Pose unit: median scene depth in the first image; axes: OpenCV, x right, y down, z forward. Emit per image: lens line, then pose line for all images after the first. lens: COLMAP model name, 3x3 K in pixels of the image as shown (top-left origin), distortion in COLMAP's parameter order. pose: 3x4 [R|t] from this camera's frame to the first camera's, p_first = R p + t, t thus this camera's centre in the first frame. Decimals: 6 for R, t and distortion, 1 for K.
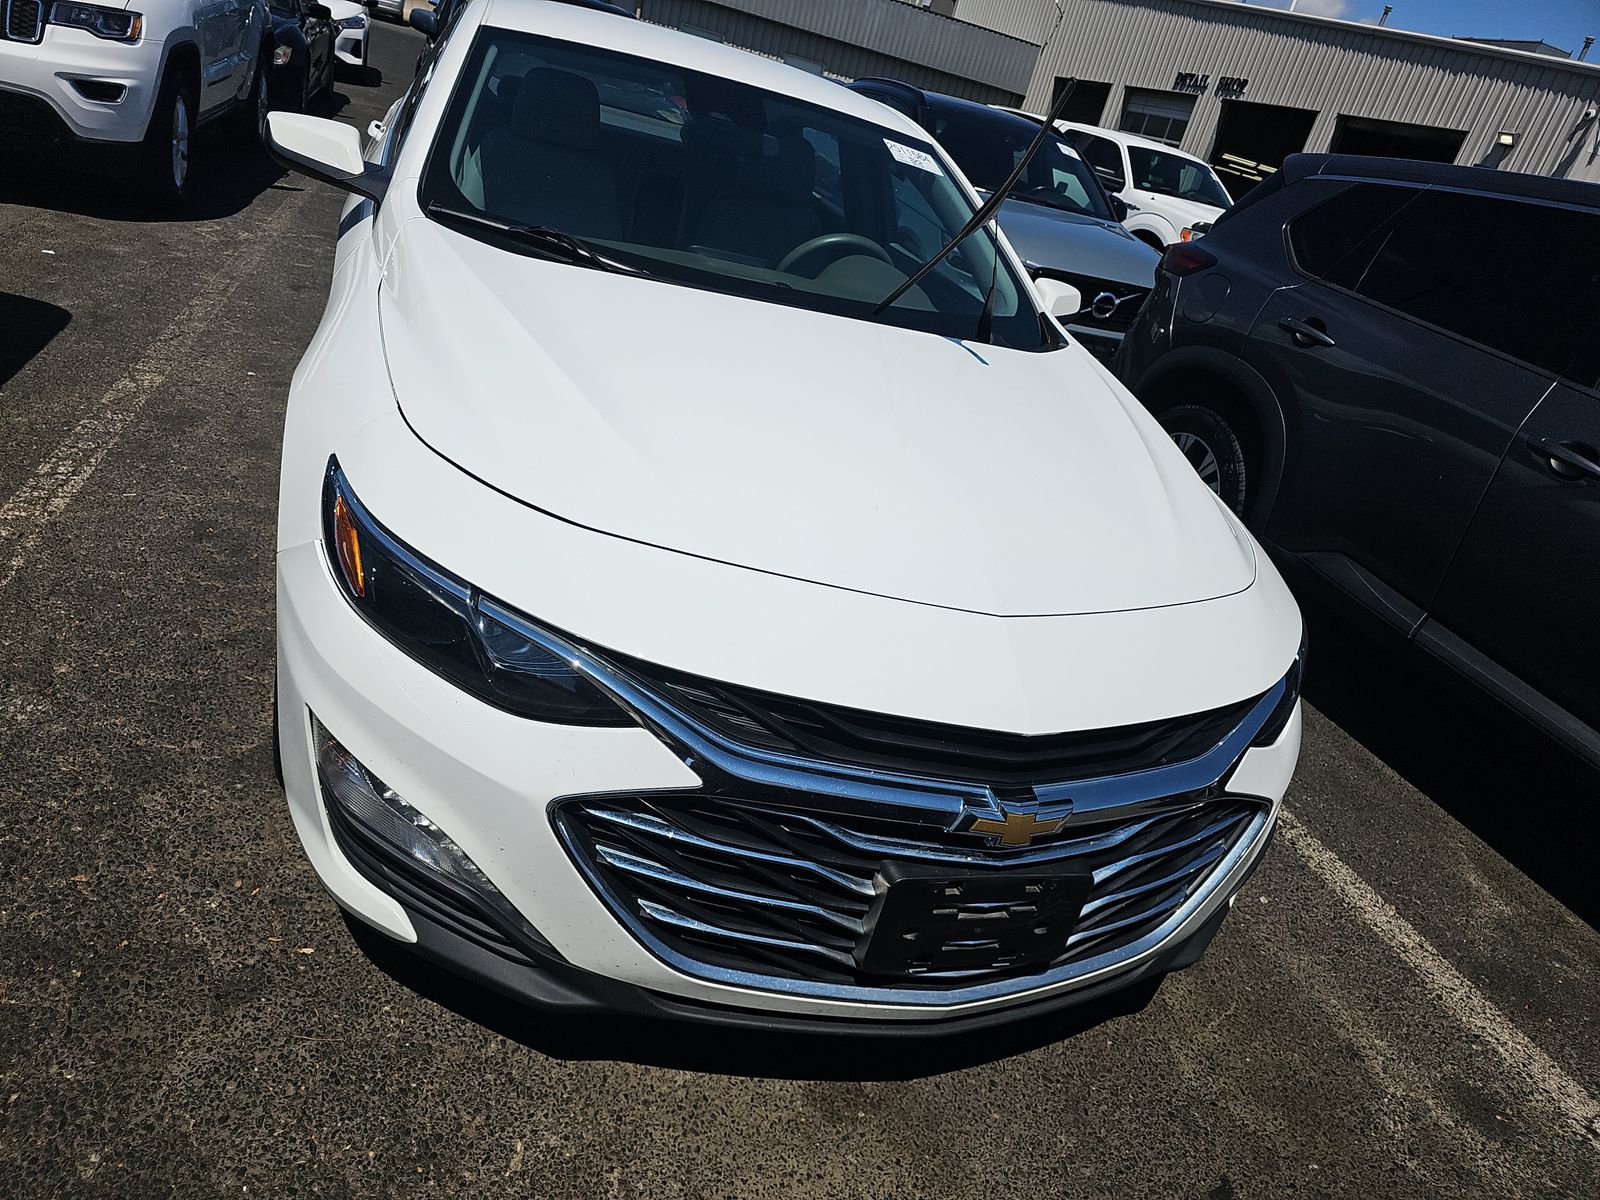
lens RADIAL K [[959.4, 0, 800.9], [0, 959.4, 568.4], [0, 0, 1]] dist [0.018948, -0.018351]
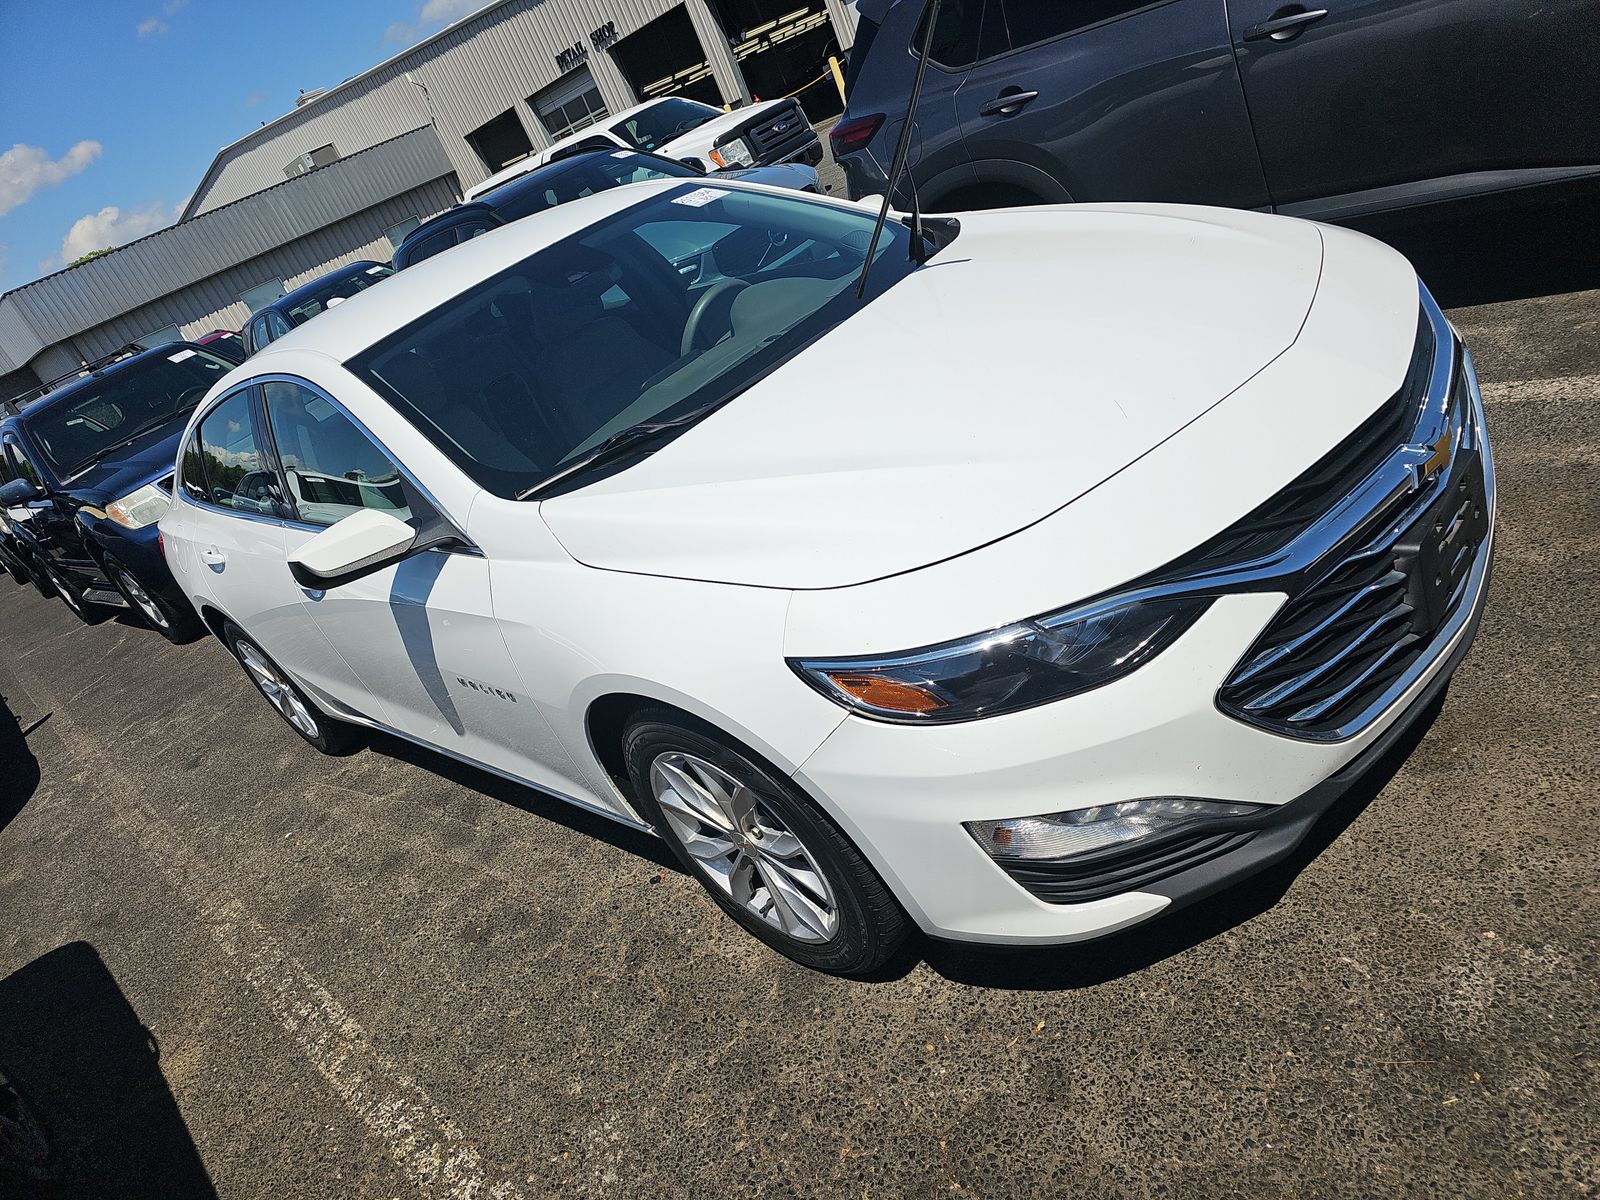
lens RADIAL K [[953.0, 0, 762.0], [0, 953.0, 599.2], [0, 0, 1]] dist [0.025348, -0.016359]
pose [[0.692562, -0.703812, 0.158134, -0.585170], [0.705031, 0.706799, 0.058027, -0.231270], [-0.152609, 0.071302, 0.985711, -0.044315]]
